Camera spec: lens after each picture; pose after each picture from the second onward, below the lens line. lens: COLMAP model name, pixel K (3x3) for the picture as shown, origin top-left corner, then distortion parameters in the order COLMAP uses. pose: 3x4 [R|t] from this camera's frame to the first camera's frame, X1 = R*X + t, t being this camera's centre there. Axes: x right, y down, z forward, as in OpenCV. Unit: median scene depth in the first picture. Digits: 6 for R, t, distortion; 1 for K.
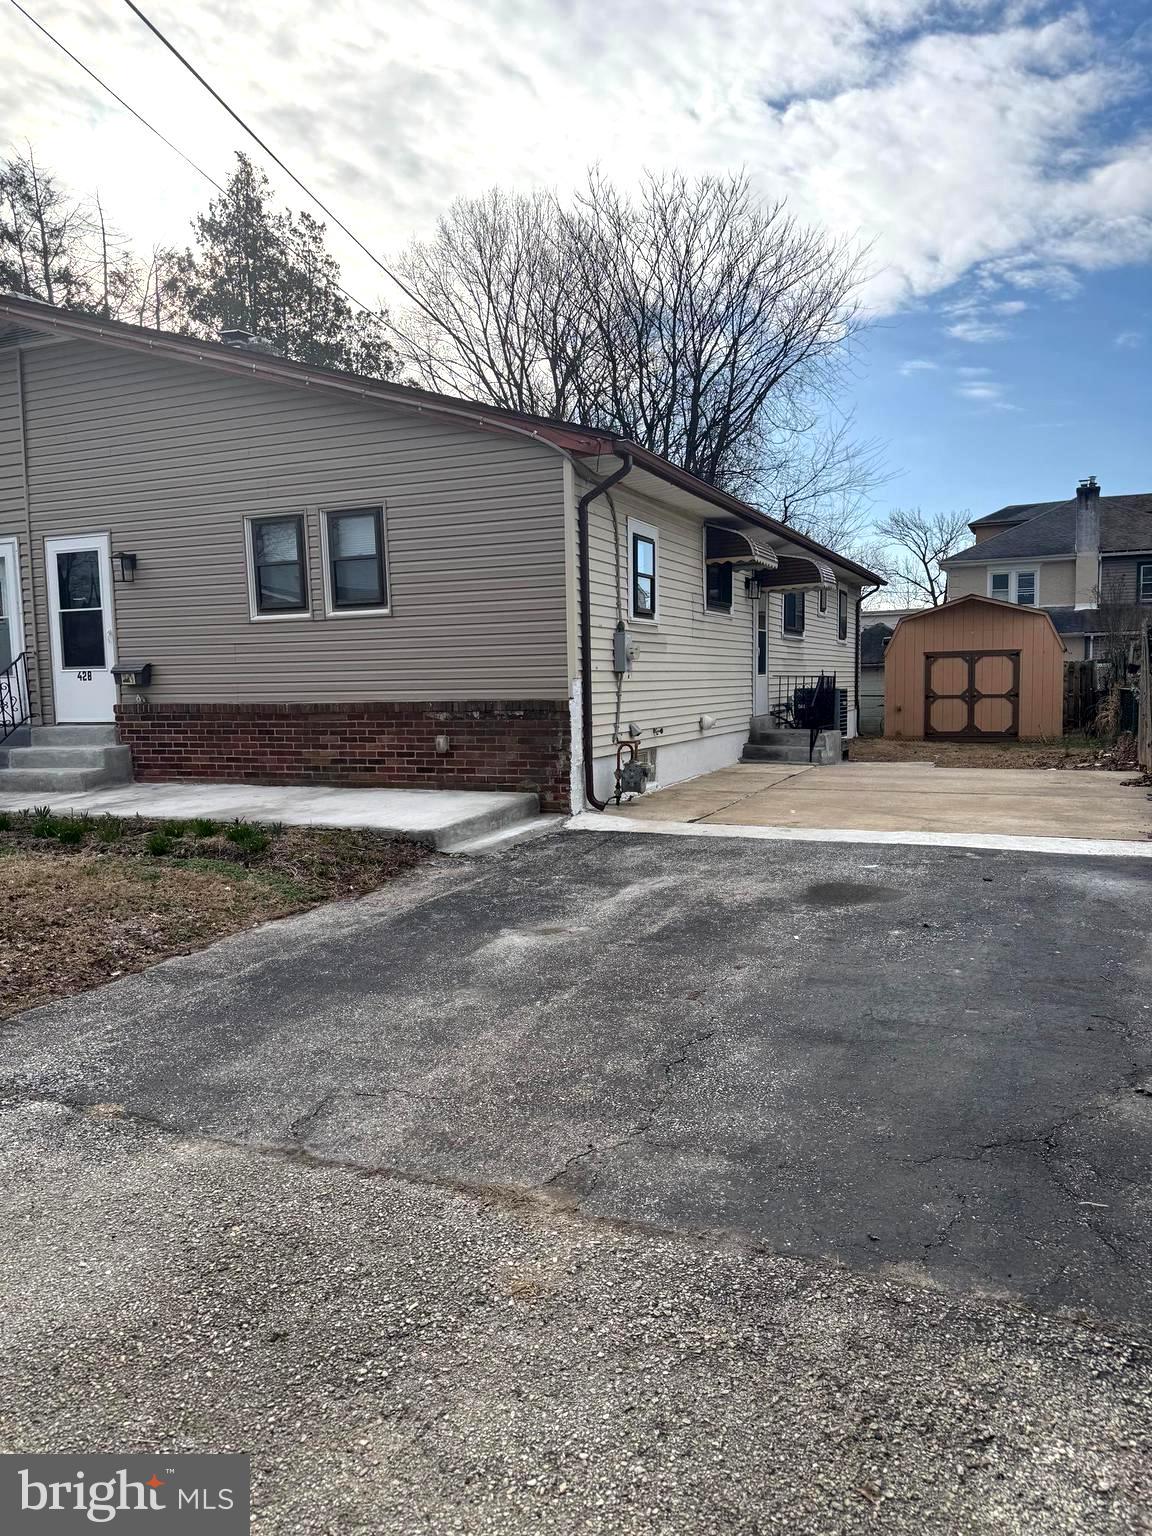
lens RADIAL K [[1057.6, 0, 576.0], [0, 1057.6, 768.0], [0, 0, 1]] dist [0.161642, -0.155144]
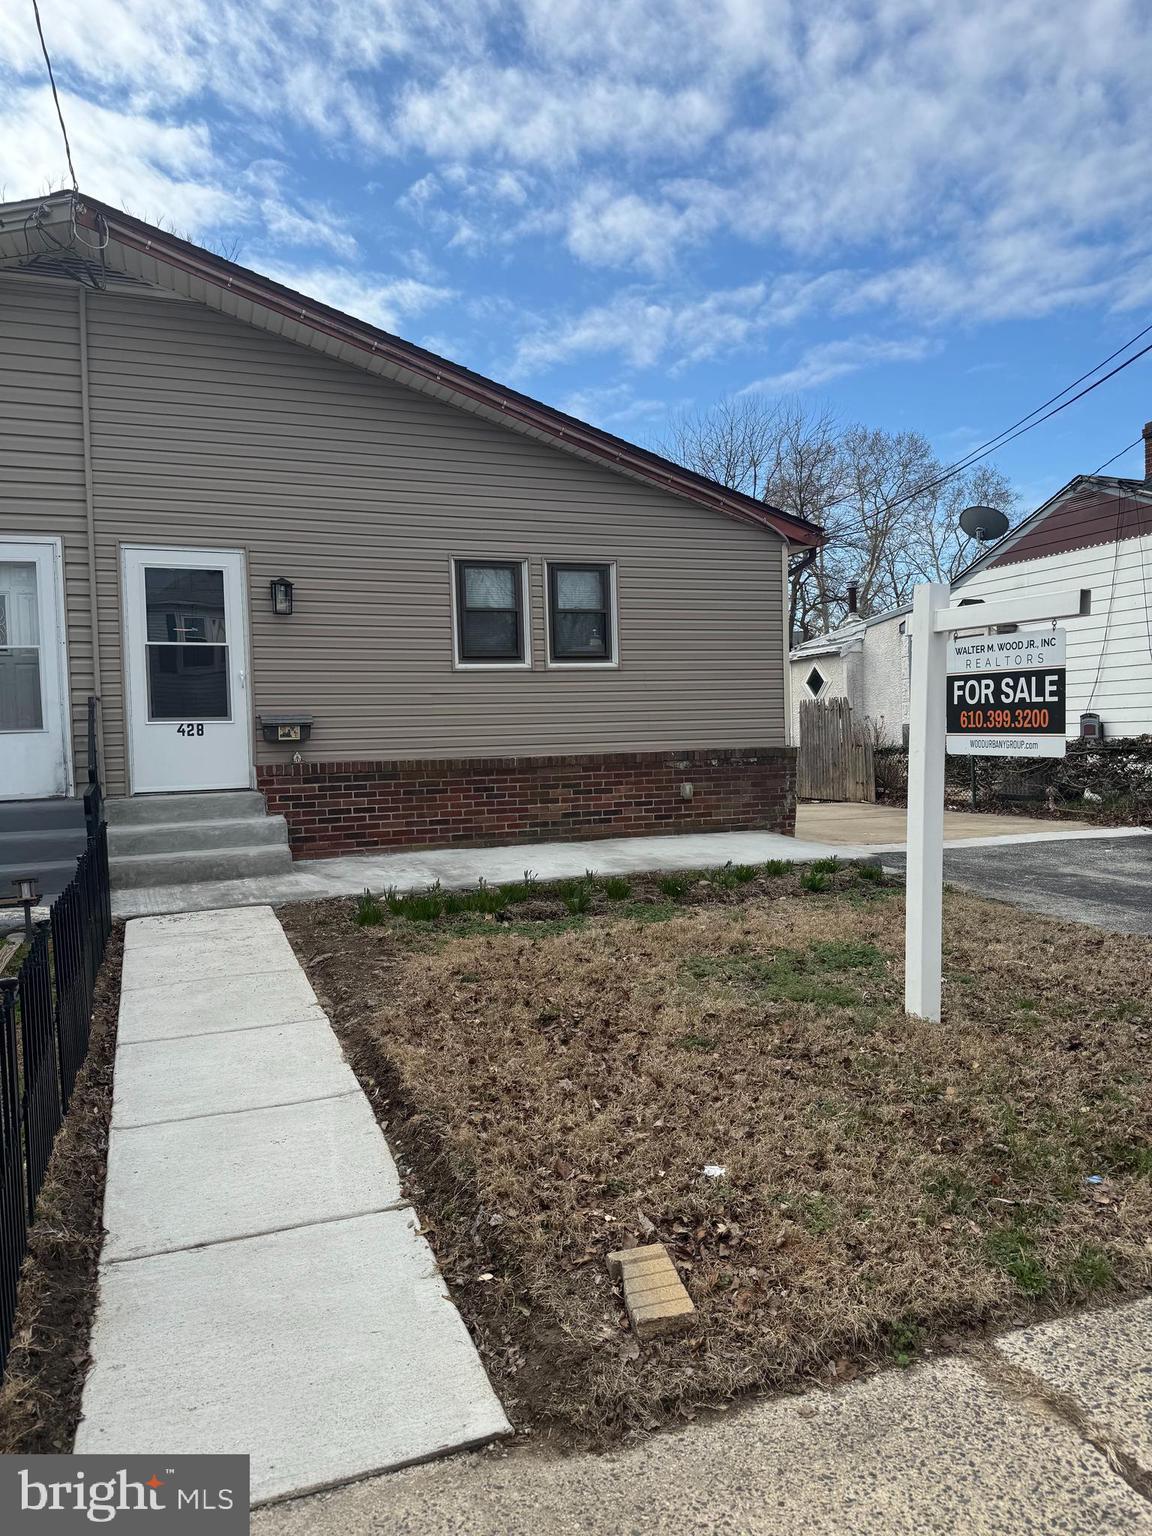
lens RADIAL K [[1057.6, 0, 576.0], [0, 1057.6, 768.0], [0, 0, 1]] dist [0.161642, -0.155144]
pose [[0.701023, -0.023234, 0.712760, -0.885931], [0.066394, 0.997254, -0.032793, -0.016564], [-0.710041, 0.070312, 0.700641, 0.305153]]
